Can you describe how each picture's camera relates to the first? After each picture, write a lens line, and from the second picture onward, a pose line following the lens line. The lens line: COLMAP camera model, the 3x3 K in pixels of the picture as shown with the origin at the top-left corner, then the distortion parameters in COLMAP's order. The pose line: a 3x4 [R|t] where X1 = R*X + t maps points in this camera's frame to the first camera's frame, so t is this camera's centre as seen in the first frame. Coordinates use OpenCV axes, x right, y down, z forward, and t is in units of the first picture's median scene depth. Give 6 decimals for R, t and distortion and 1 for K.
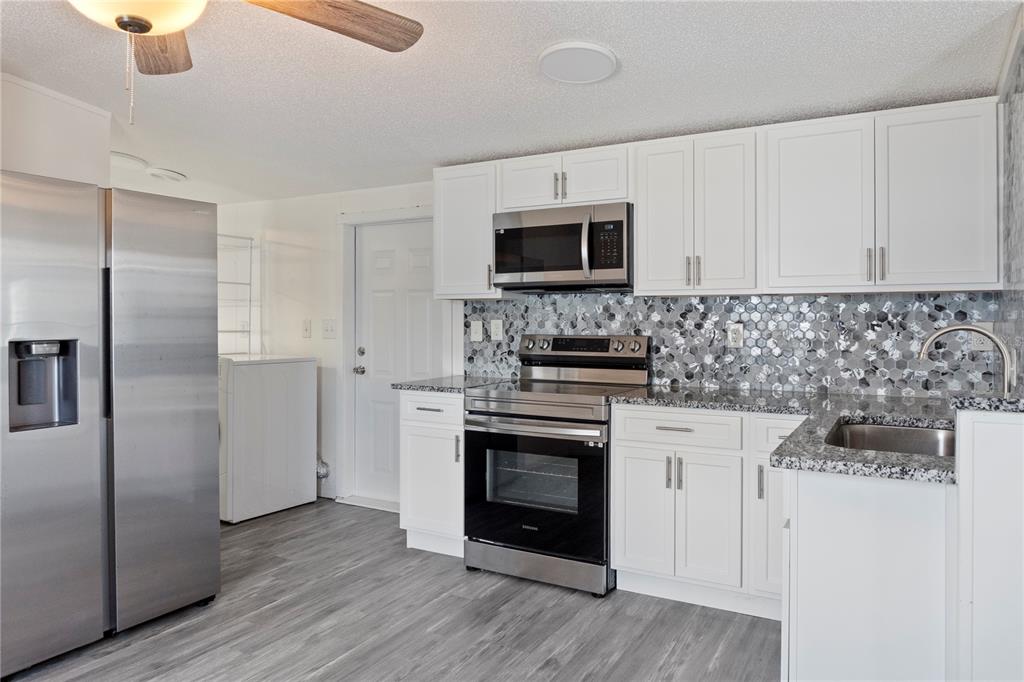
lens RADIAL K [[689.7, 0, 516.2], [0, 689.7, 319.2], [0, 0, 1]] dist [-0.030584, 0.002827]
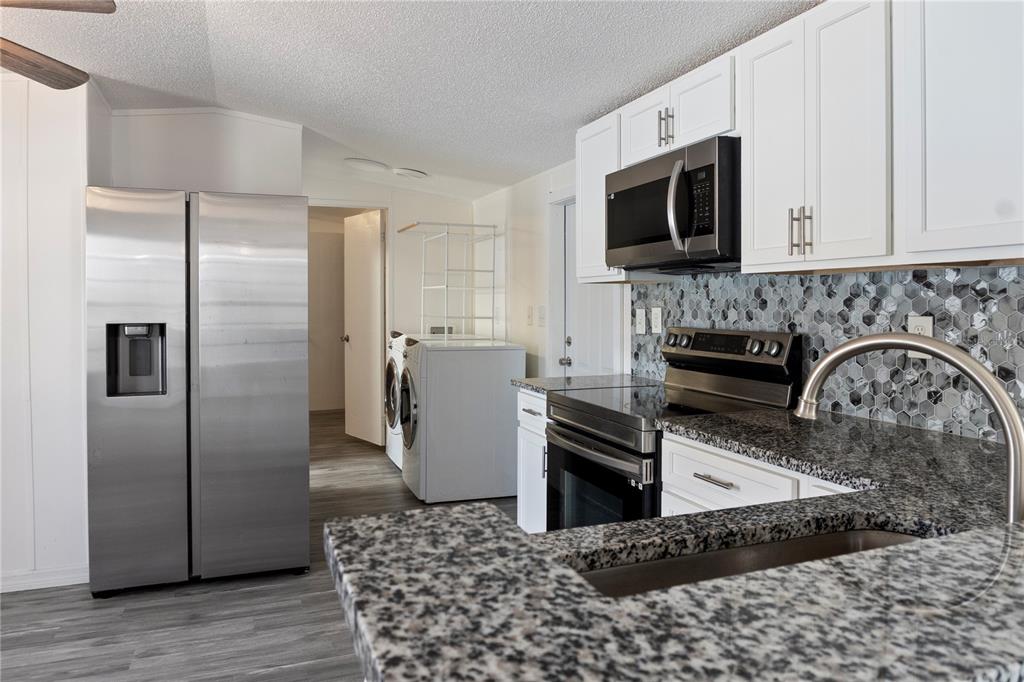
lens RADIAL K [[695.8, 0, 513.1], [0, 695.8, 307.5], [0, 0, 1]] dist [-0.027609, 0.000081]
pose [[0.773113, 0.004795, -0.634250, 0.422390], [-0.001692, 0.999983, 0.005498, -0.004083], [0.634266, -0.003178, 0.773108, 0.328520]]
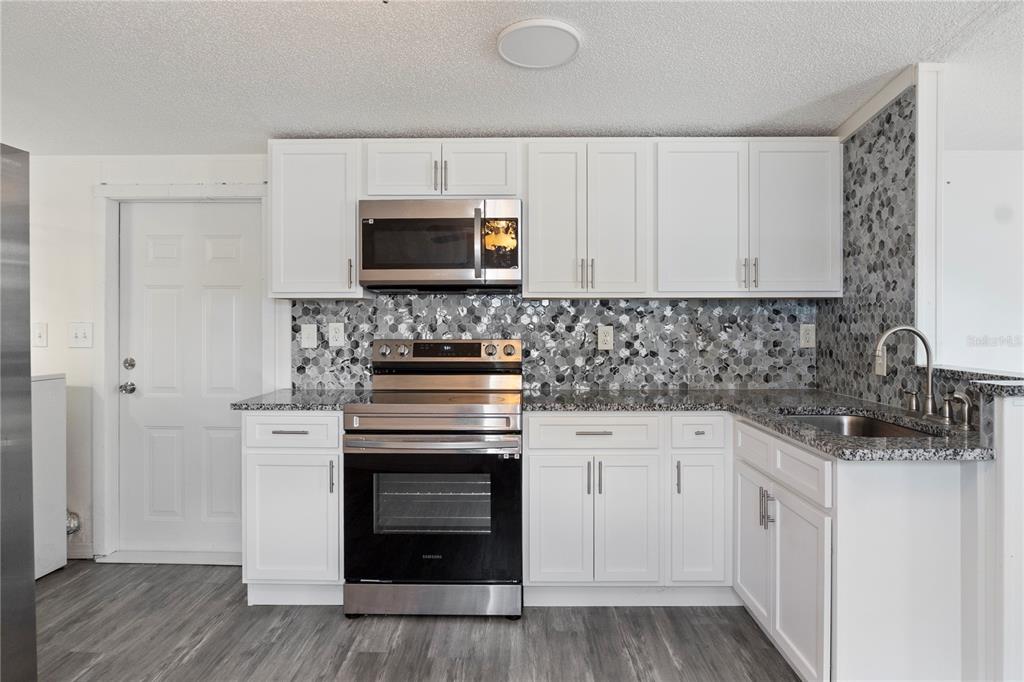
lens RADIAL K [[689.7, 0, 516.2], [0, 689.7, 319.2], [0, 0, 1]] dist [-0.030584, 0.002827]
pose [[0.877112, 0.001117, 0.480285, -0.293948], [0.001151, 0.999990, -0.004427, 0.000431], [-0.480285, 0.004436, 0.877101, 0.158912]]
